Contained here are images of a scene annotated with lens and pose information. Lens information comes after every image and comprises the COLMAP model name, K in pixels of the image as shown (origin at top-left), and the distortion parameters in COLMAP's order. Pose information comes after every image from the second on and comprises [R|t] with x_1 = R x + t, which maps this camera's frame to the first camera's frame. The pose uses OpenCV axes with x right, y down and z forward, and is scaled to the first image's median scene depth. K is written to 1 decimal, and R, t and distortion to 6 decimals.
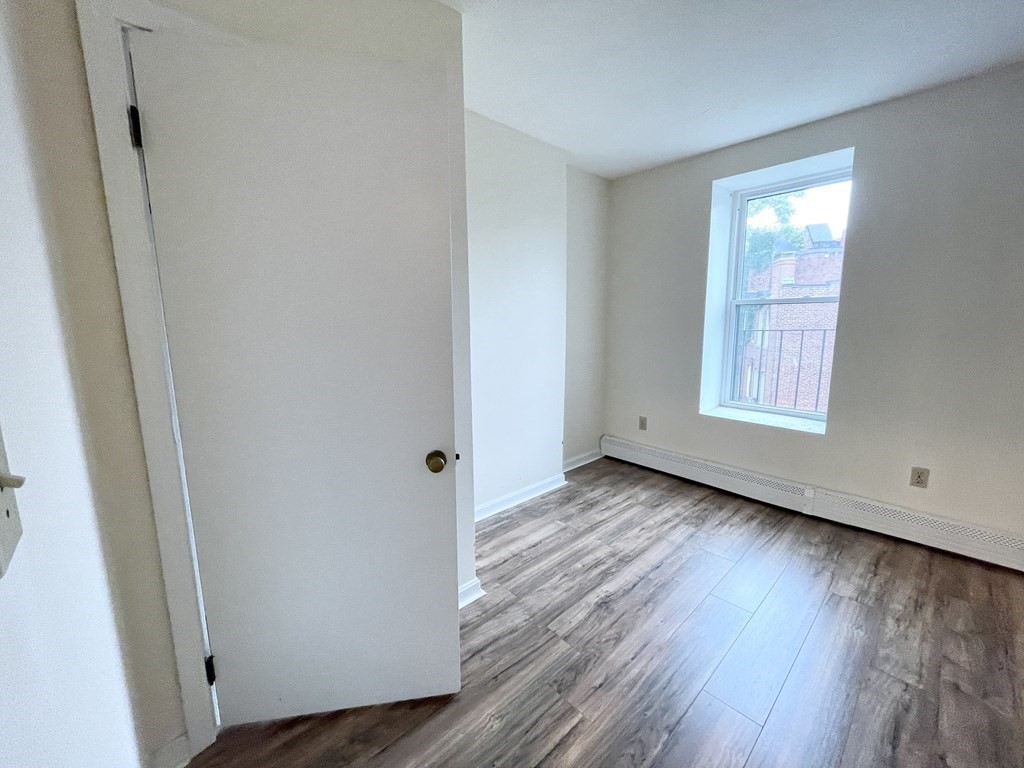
lens RADIAL K [[409.1, 0, 512.0], [0, 409.1, 384.0], [0, 0, 1]] dist [0.000016, 0.000196]
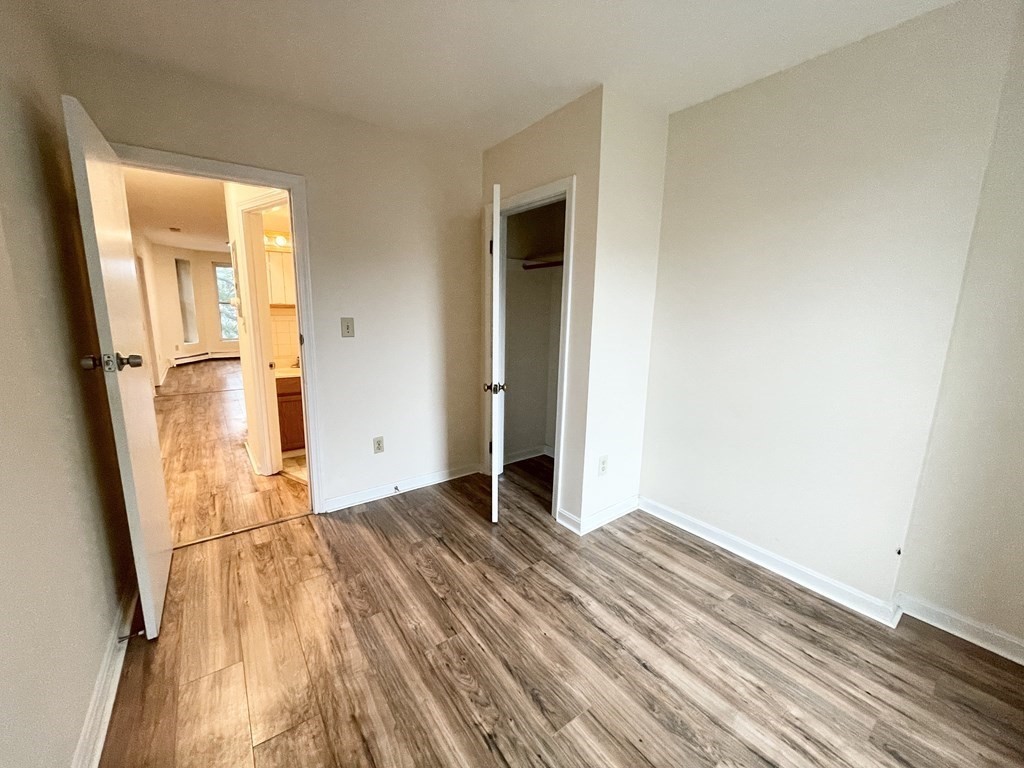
lens RADIAL K [[409.1, 0, 512.0], [0, 409.1, 384.0], [0, 0, 1]] dist [0.000016, 0.000196]
pose [[-0.109760, 0.184650, -0.976656, 0.932131], [-0.176704, 0.963316, 0.201986, -0.125866], [0.978125, 0.194749, -0.073105, 0.683521]]
